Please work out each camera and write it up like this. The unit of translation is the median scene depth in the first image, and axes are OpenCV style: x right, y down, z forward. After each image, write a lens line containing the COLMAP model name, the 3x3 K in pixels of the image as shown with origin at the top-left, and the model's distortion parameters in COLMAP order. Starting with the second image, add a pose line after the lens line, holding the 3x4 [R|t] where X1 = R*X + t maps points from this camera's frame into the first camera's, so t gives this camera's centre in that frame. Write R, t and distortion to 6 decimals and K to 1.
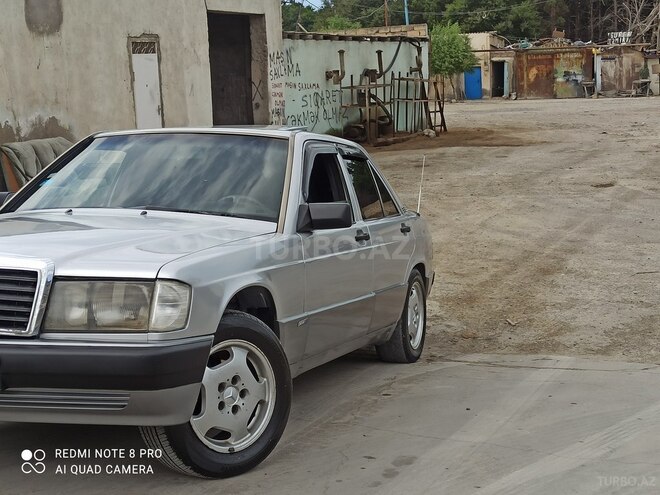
lens RADIAL K [[1020.5, 0, 330.0], [0, 1020.5, 247.5], [0, 0, 1]] dist [0.072432, -0.098202]
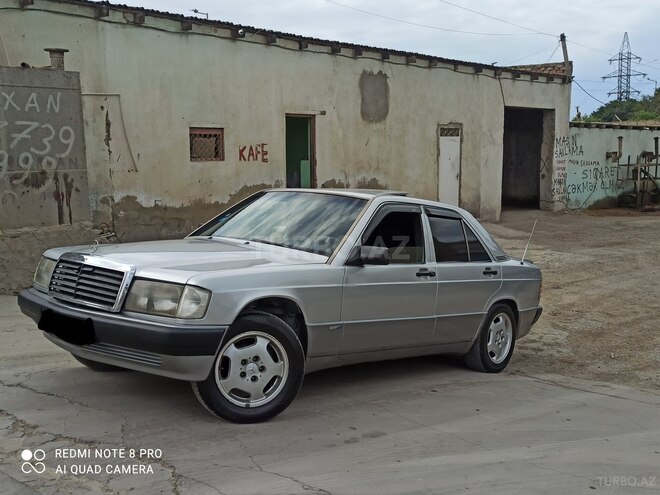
lens RADIAL K [[740.1, 0, 352.1], [0, 740.1, 248.4], [0, 0, 1]] dist [0.046290, -0.008991]
pose [[0.924992, 0.081314, -0.371185, 0.101012], [-0.094442, 0.995380, -0.017296, -0.005819], [0.368063, 0.051054, 0.928398, 0.010948]]
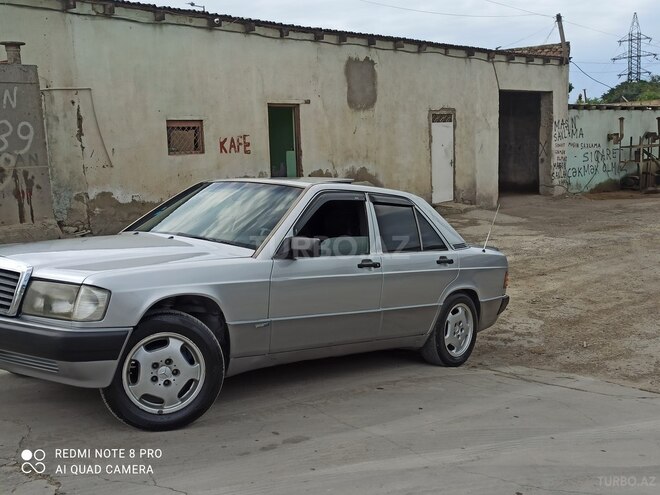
lens RADIAL K [[740.1, 0, 352.1], [0, 740.1, 248.4], [0, 0, 1]] dist [0.046290, -0.008991]
pose [[0.919976, 0.061287, -0.387155, 0.123359], [-0.067836, 0.997691, -0.003260, -0.008831], [0.386061, 0.029262, 0.922009, 0.039540]]
